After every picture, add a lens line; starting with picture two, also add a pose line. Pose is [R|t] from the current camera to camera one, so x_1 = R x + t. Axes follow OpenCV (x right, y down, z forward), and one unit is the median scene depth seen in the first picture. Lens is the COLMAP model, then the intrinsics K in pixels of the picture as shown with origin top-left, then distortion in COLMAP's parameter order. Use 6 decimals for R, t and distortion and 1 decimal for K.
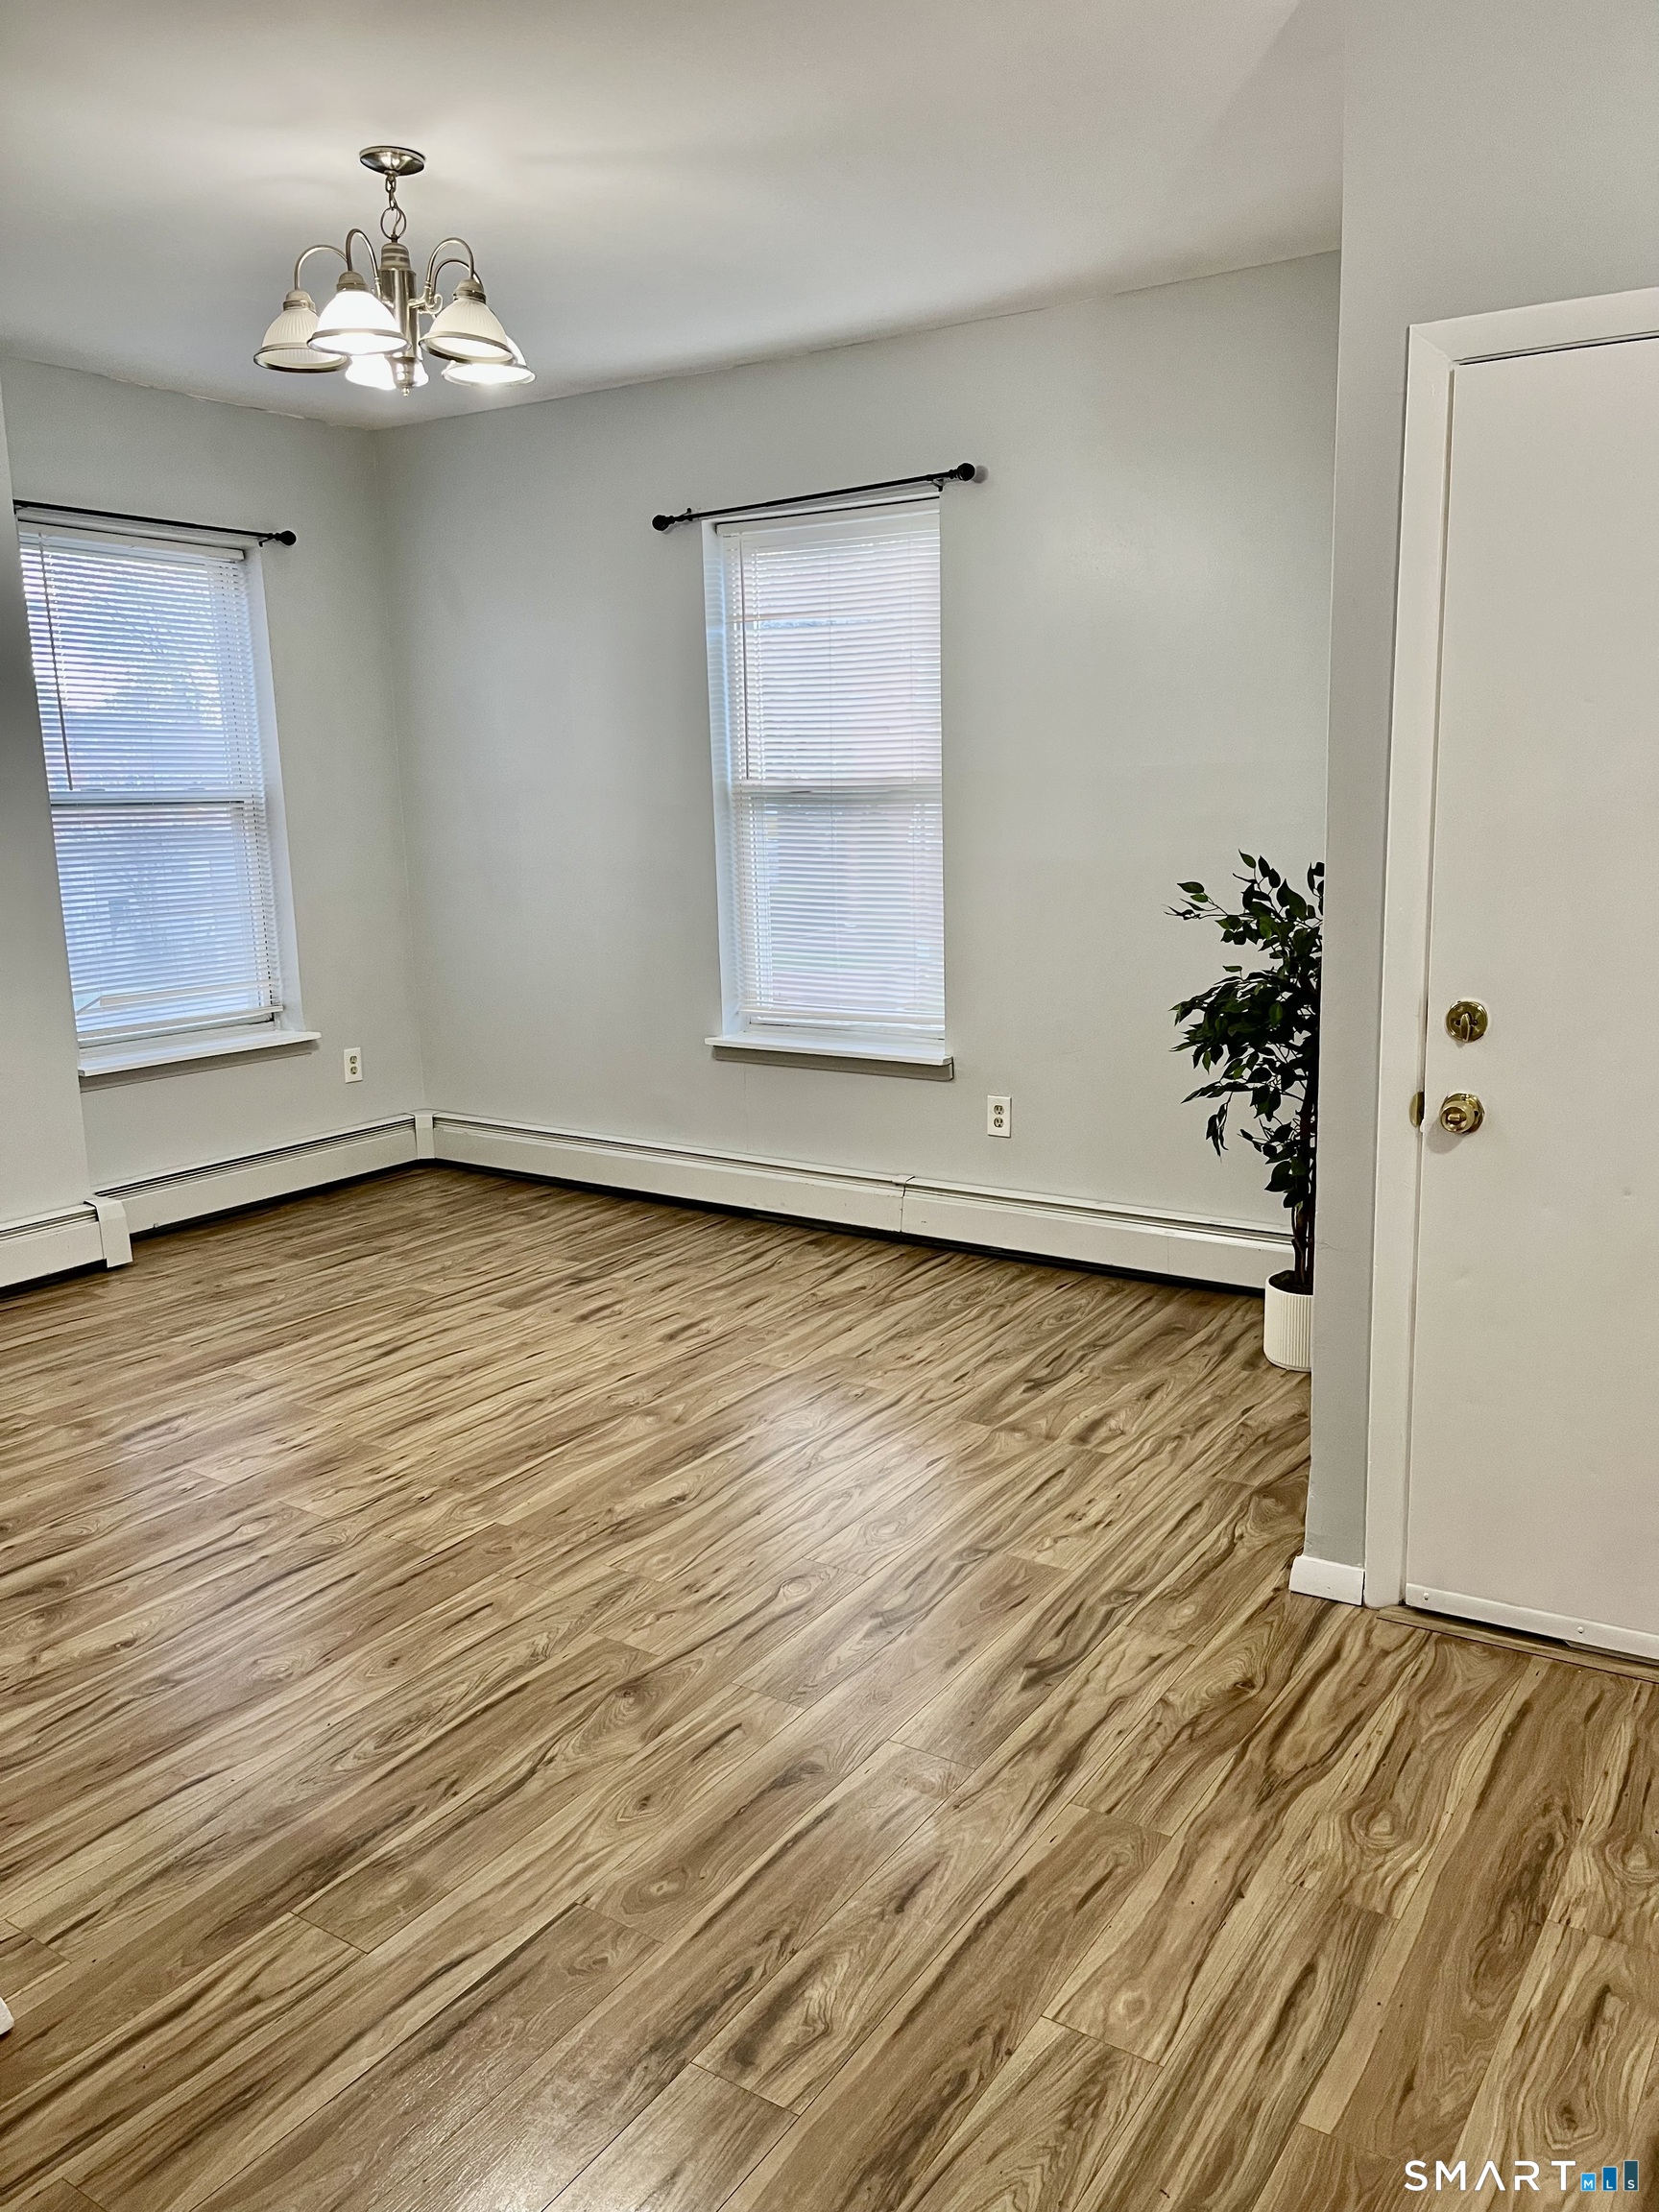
lens RADIAL K [[1669.0, 0, 829.5], [0, 1669.0, 1106.0], [0, 0, 1]] dist [0.050542, -0.068944]
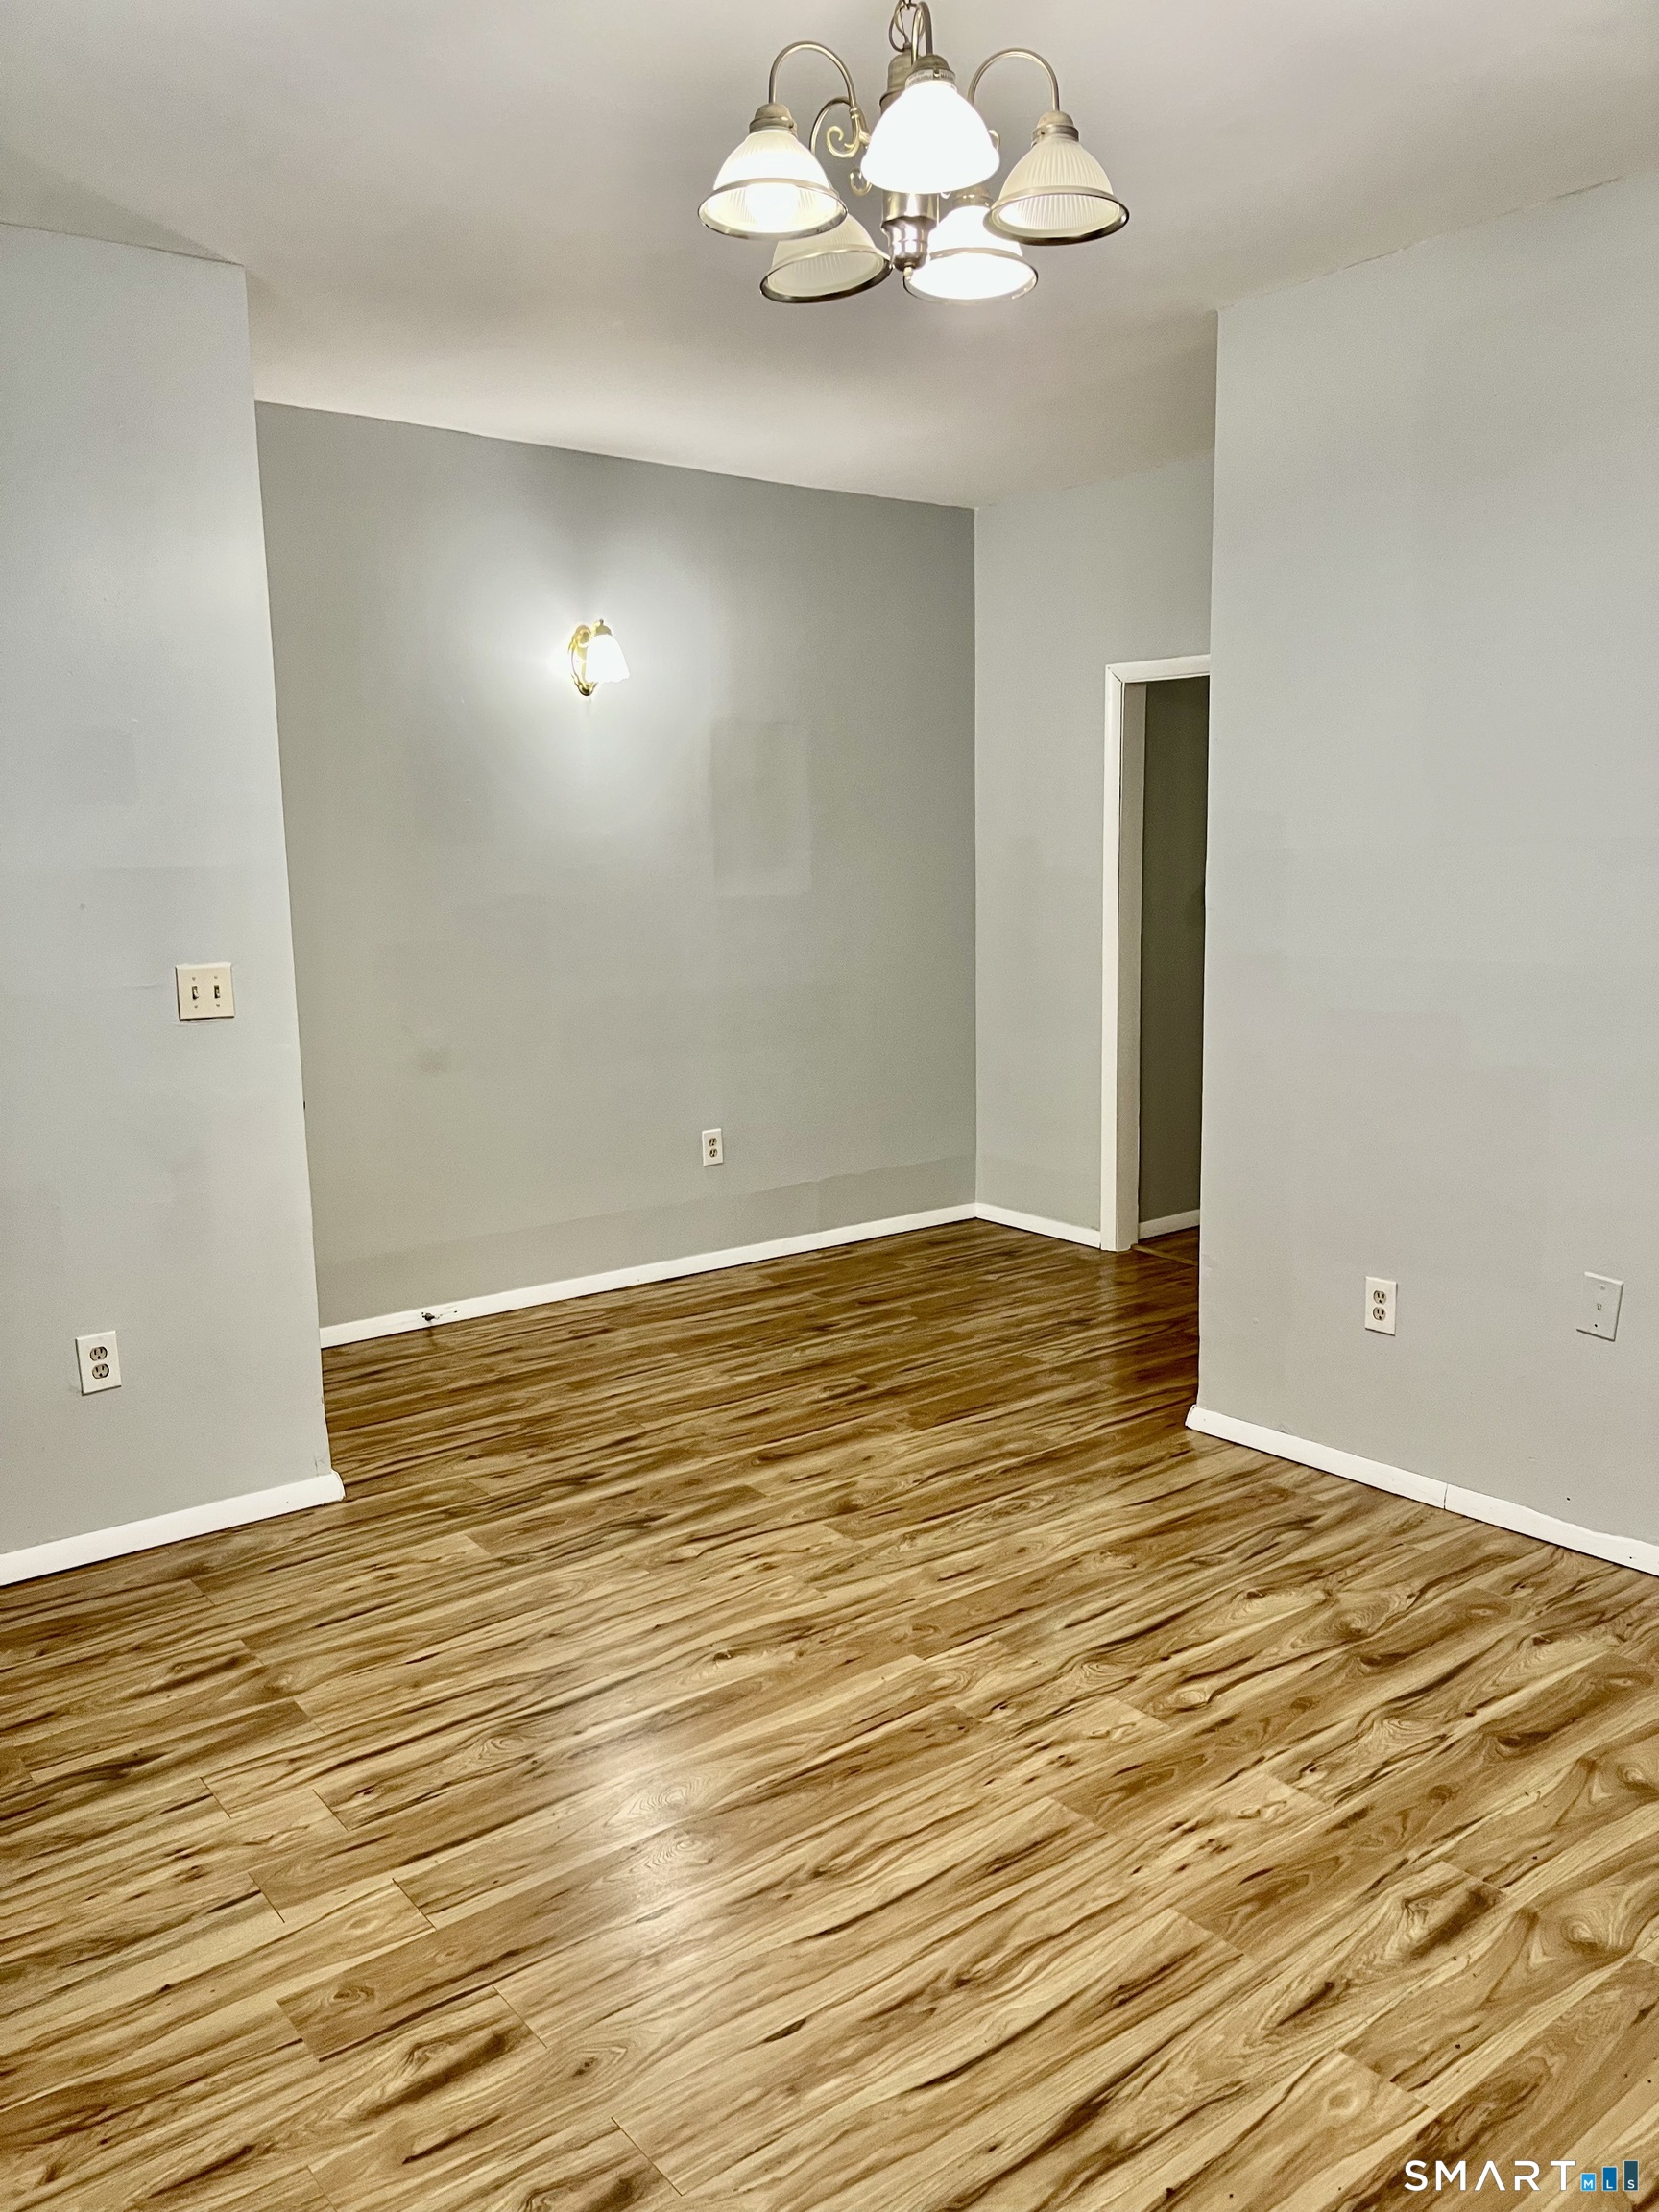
lens RADIAL K [[1646.3, 0, 837.1], [0, 1646.3, 1121.1], [0, 0, 1]] dist [-0.015361, 0.067745]
pose [[-0.947792, -0.009497, 0.318746, -0.442312], [0.102341, 0.937623, 0.332250, -0.332813], [-0.302019, 0.347525, -0.887700, 1.726648]]
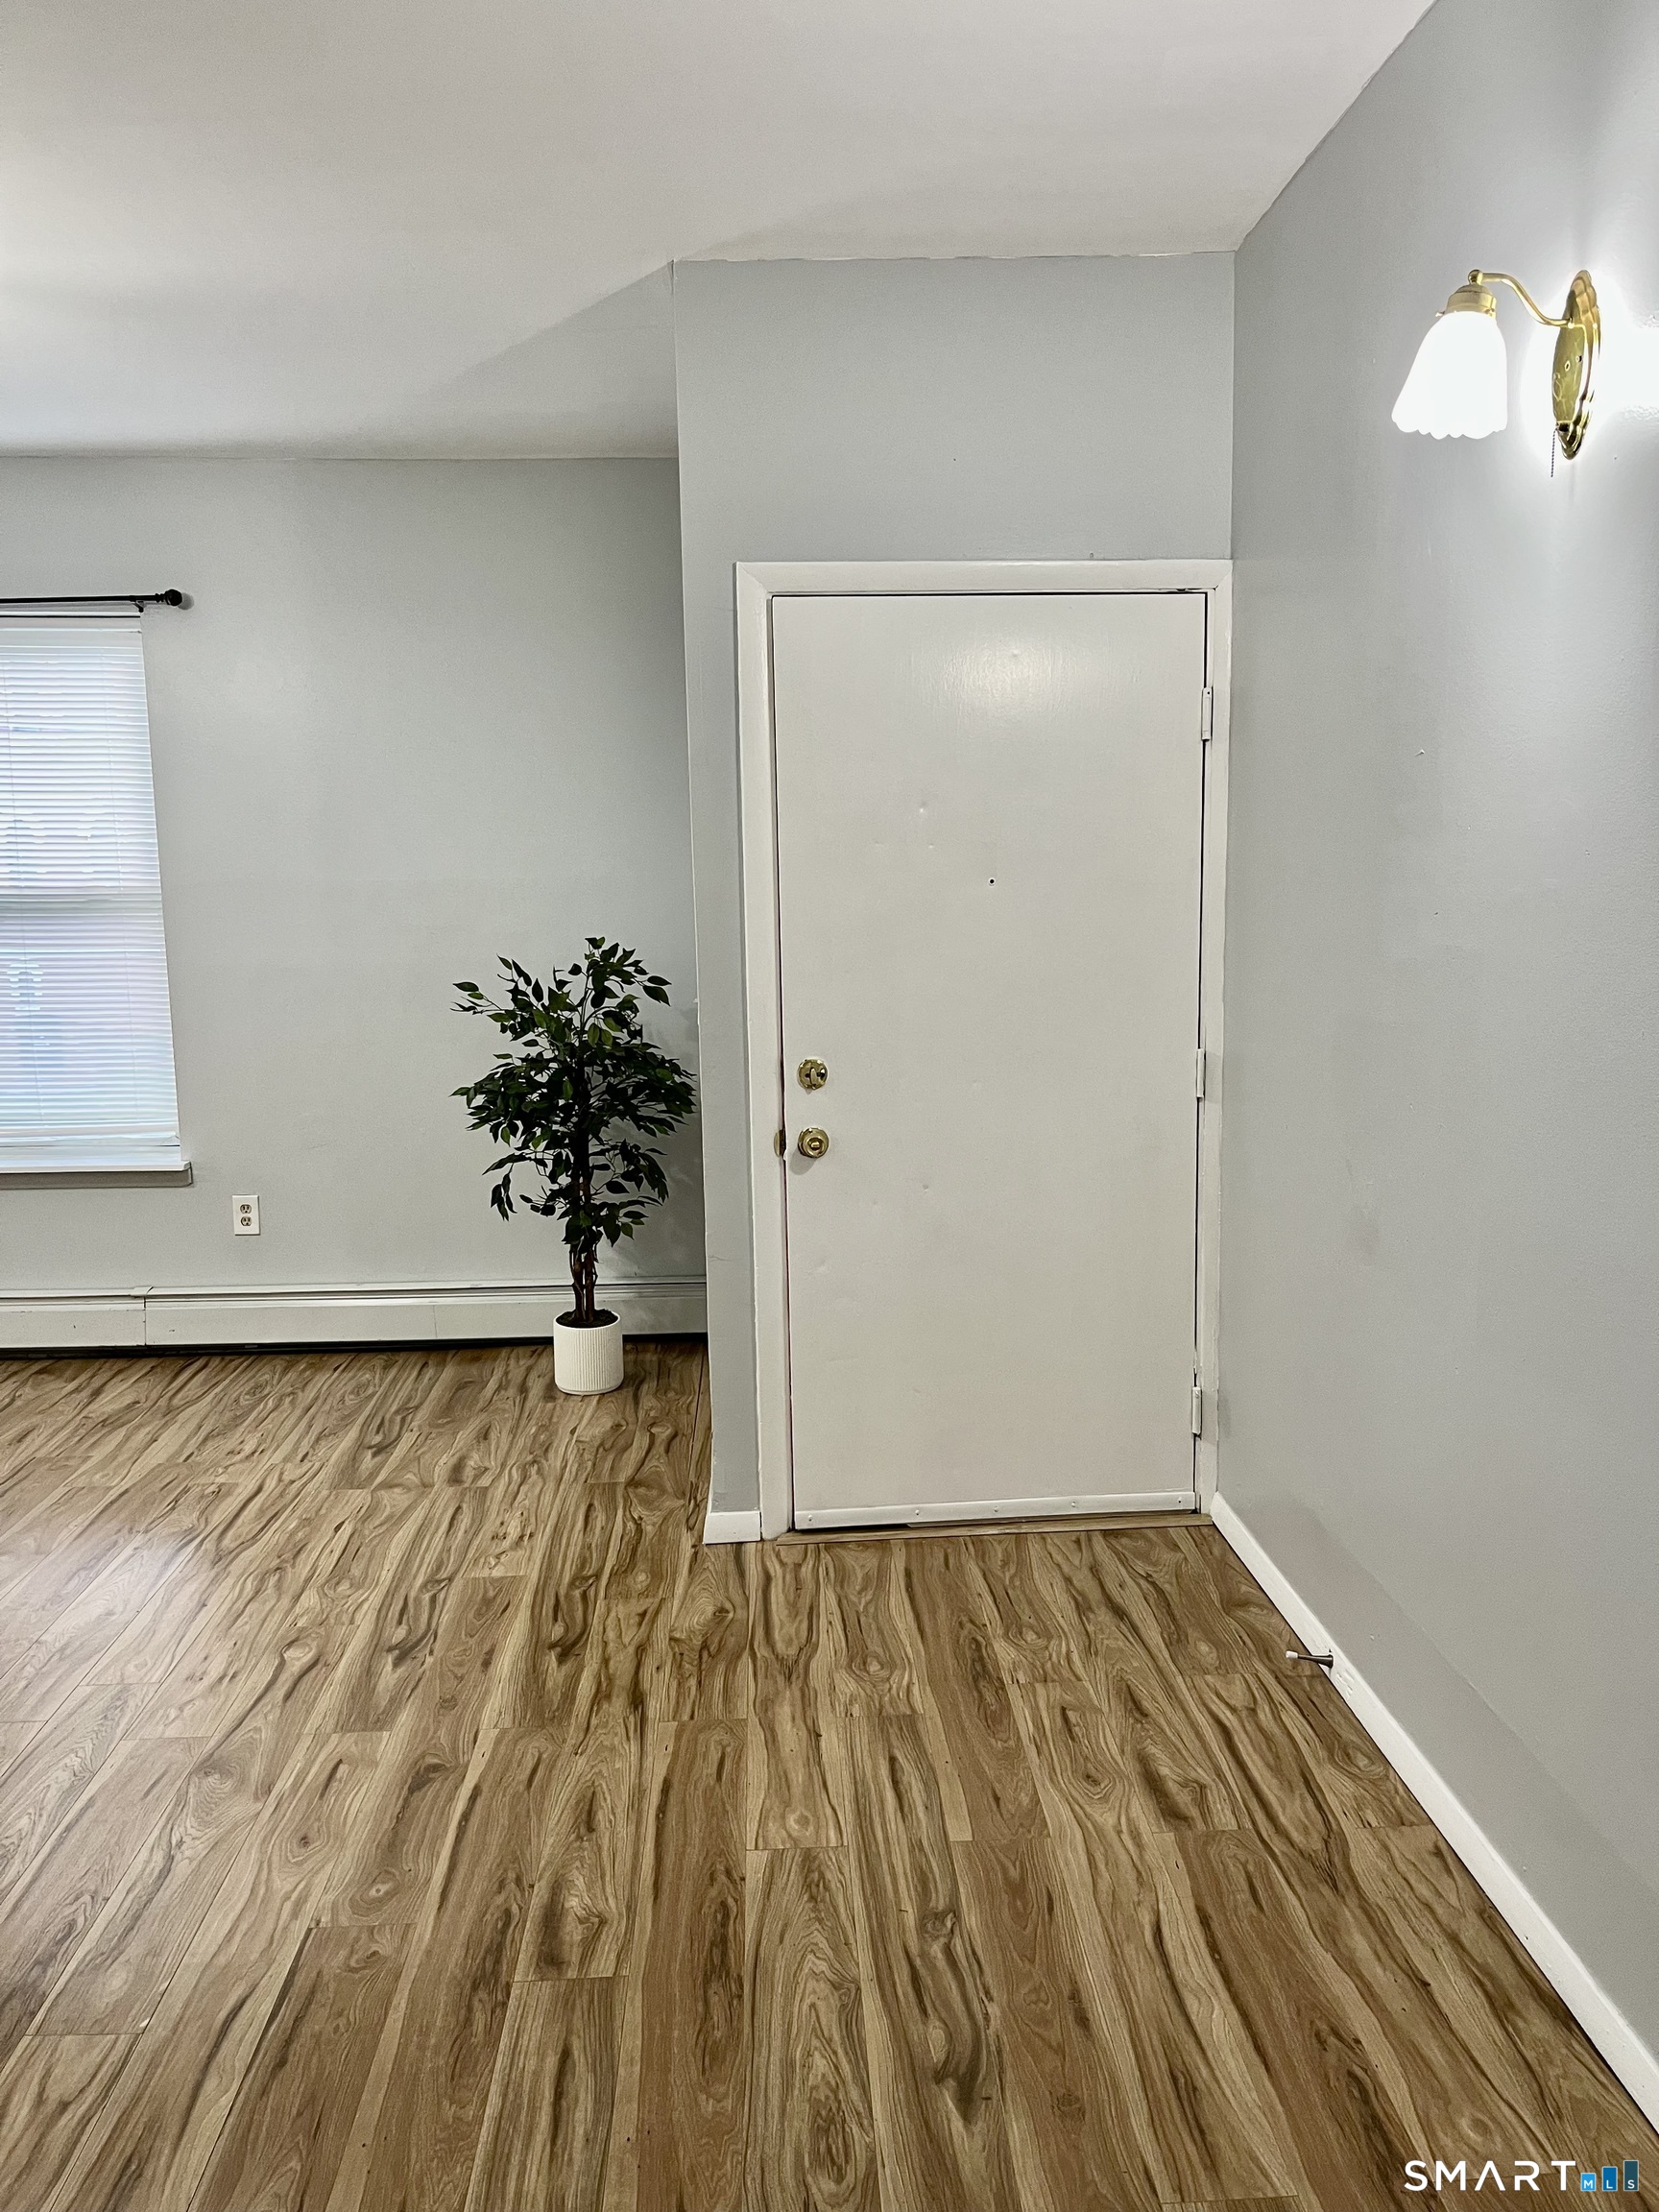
lens RADIAL K [[1673.8, 0, 821.3], [0, 1673.8, 1109.4], [0, 0, 1]] dist [0.023379, -0.002061]
pose [[0.807311, -0.067676, 0.586232, -0.322325], [0.105685, 0.993923, -0.030799, 0.016005], [-0.580585, 0.086820, 0.809557, -0.068554]]
